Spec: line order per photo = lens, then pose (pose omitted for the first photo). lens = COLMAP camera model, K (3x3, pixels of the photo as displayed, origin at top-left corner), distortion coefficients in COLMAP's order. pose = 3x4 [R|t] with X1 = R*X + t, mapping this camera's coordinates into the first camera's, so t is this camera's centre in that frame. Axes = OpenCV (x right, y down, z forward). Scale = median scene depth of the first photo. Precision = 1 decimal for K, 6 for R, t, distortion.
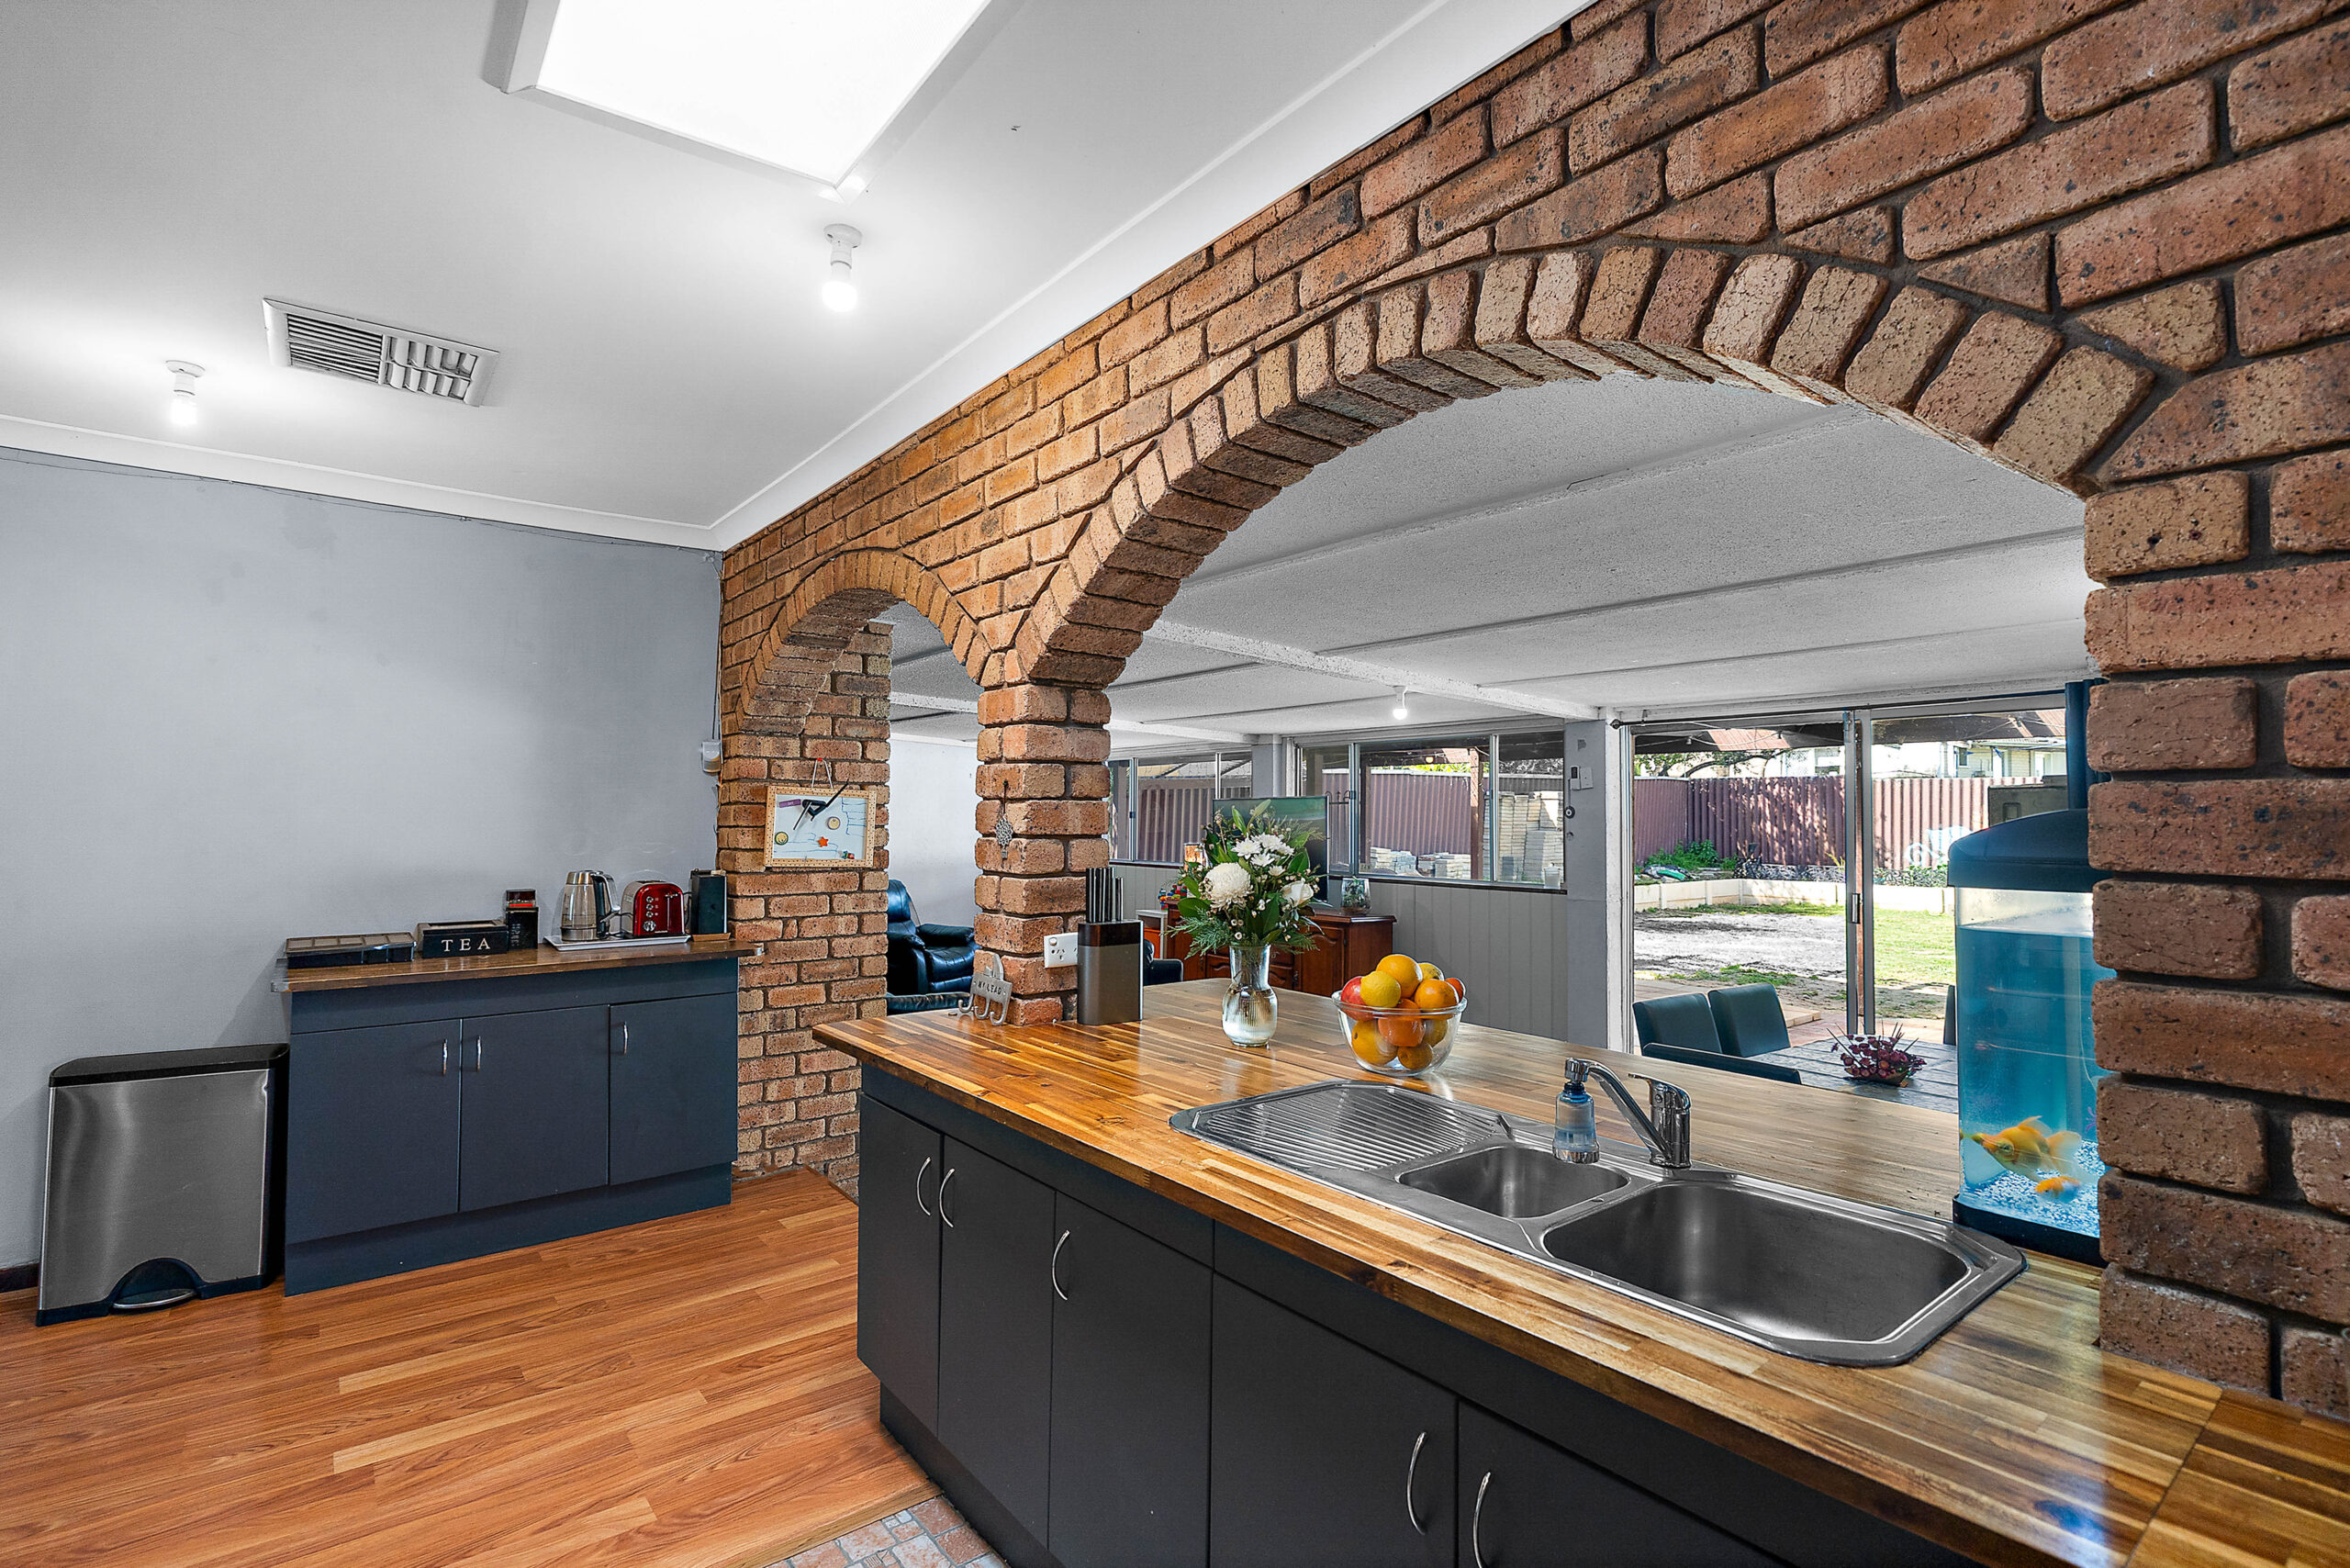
lens RADIAL K [[1099.6, 0, 1177.2], [0, 1099.6, 798.5], [0, 0, 1]] dist [-0.001767, 0.000379]
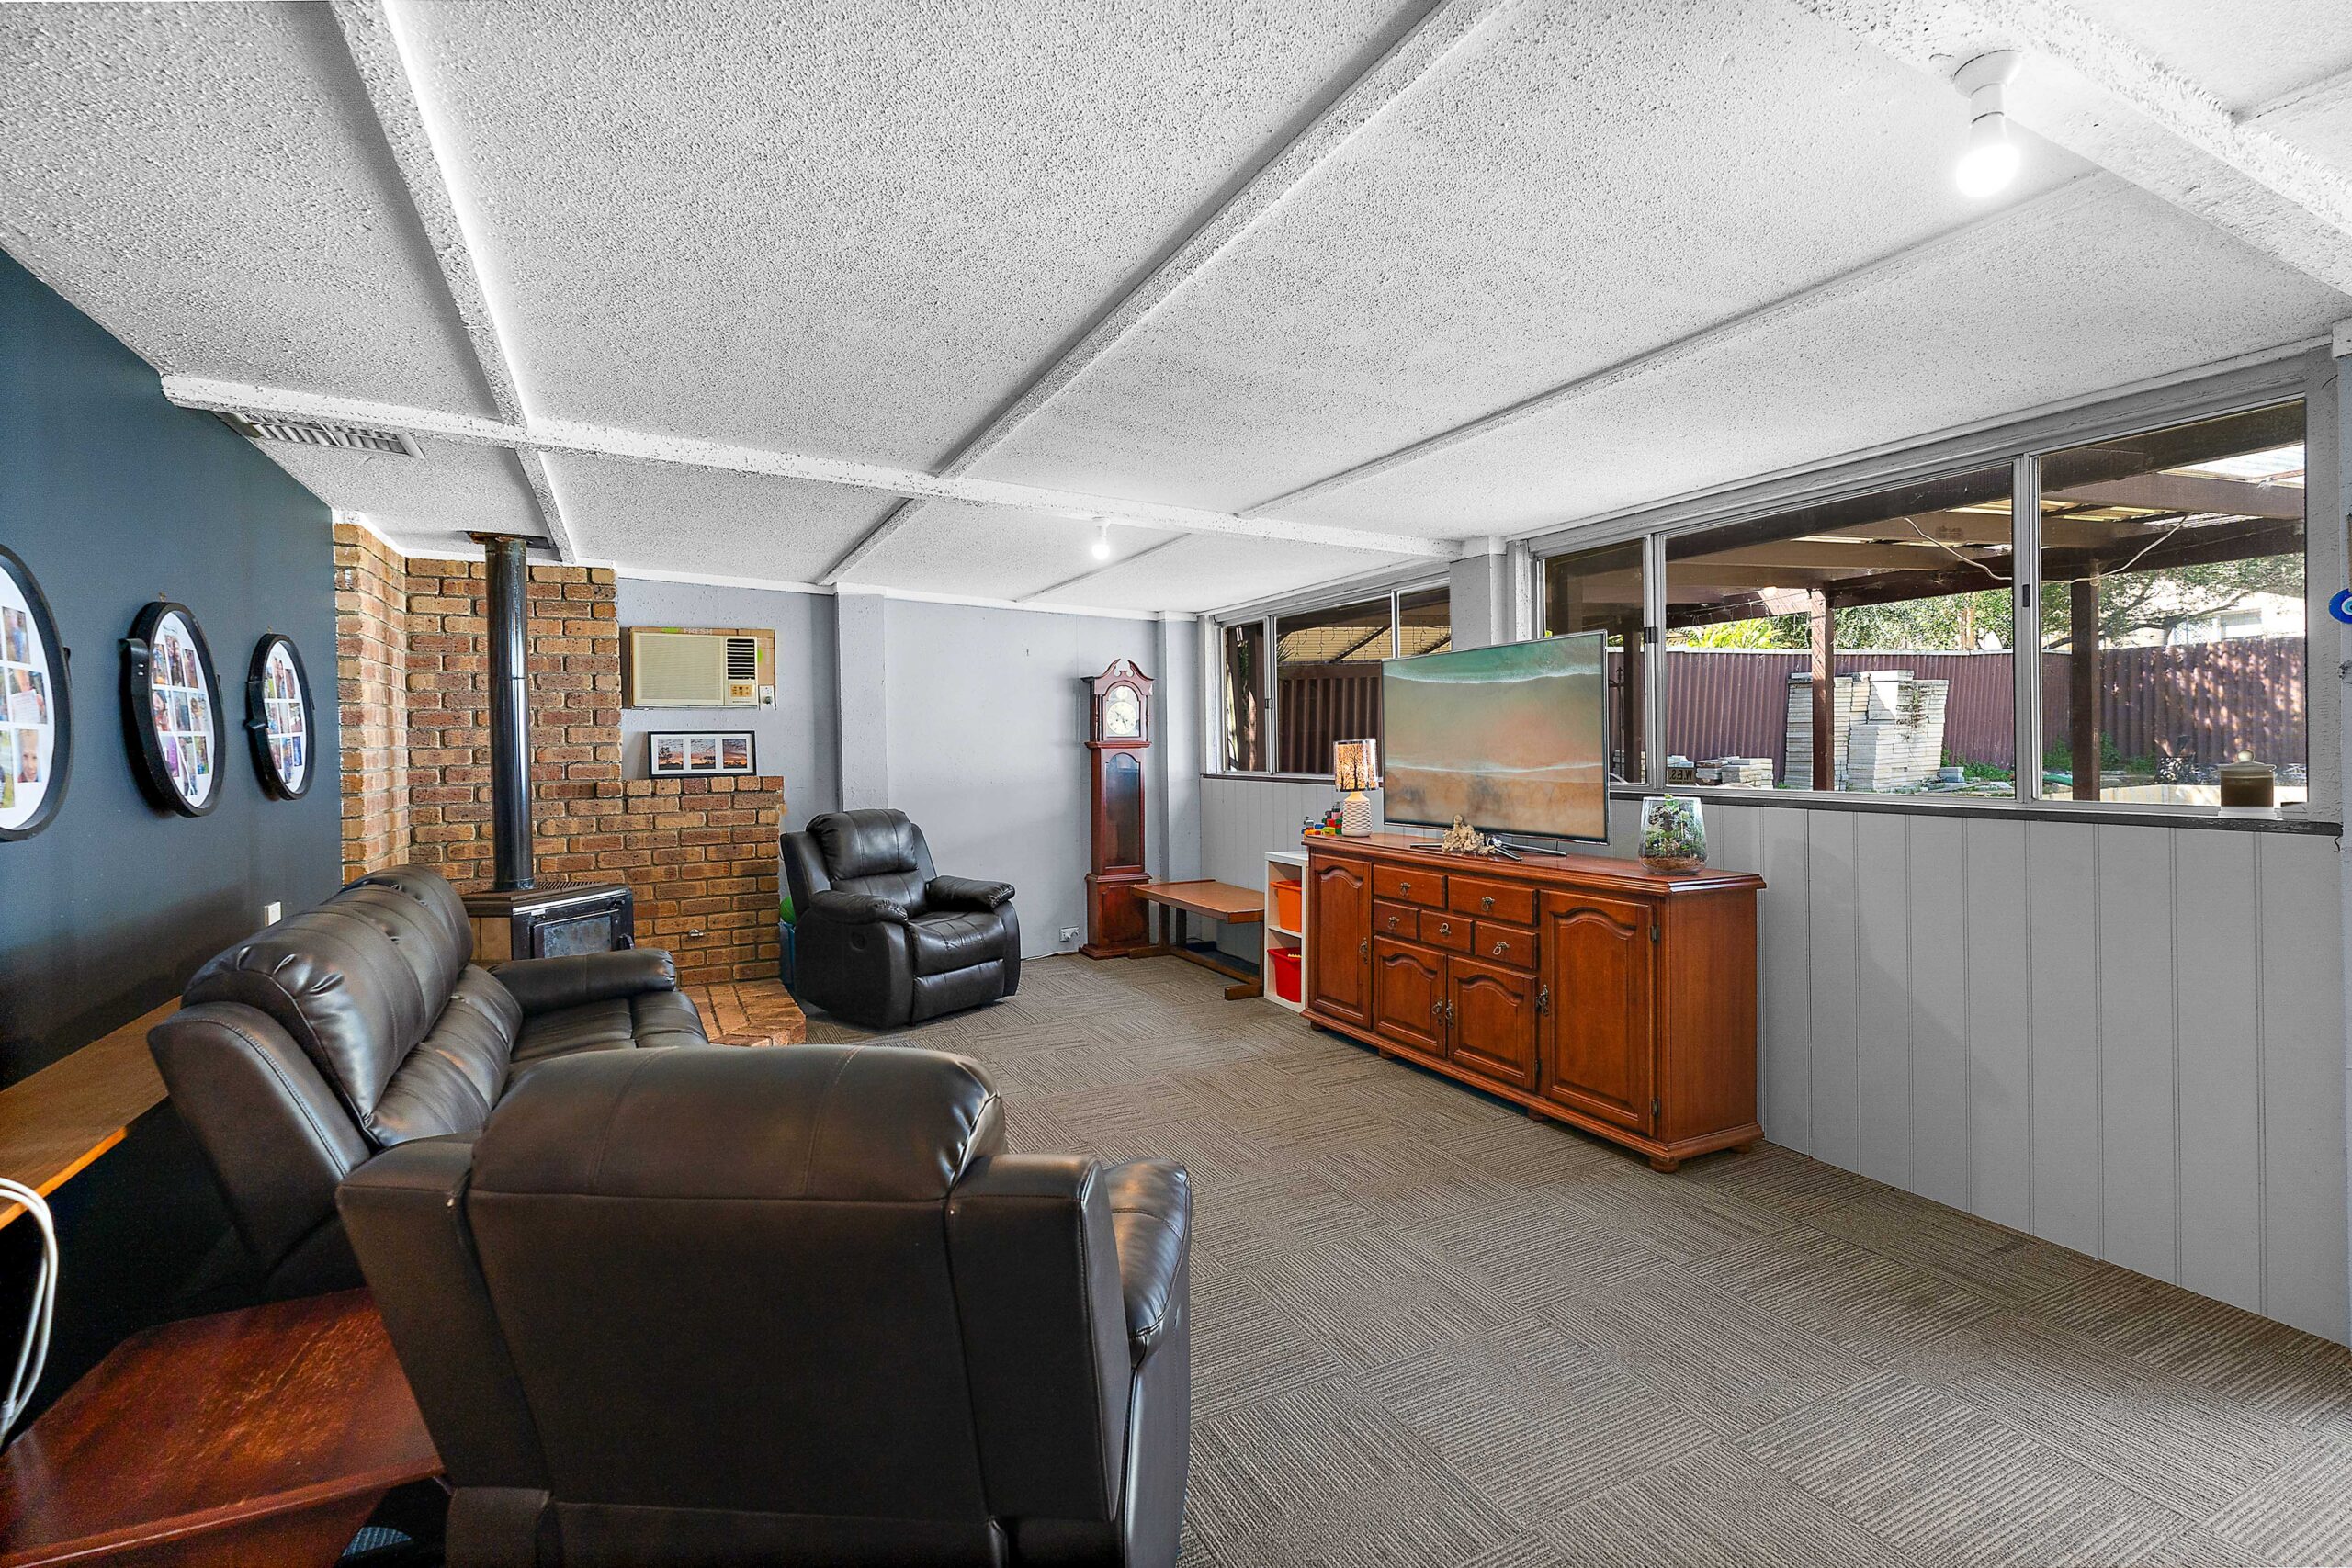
lens RADIAL K [[1082.0, 0, 1183.1], [0, 1082.0, 788.3], [0, 0, 1]] dist [-0.002121, -0.000005]
pose [[0.980306, -0.018857, -0.196584, 0.038550], [0.031398, 0.997652, 0.060873, 0.027679], [0.194974, -0.065846, 0.978596, 0.405651]]
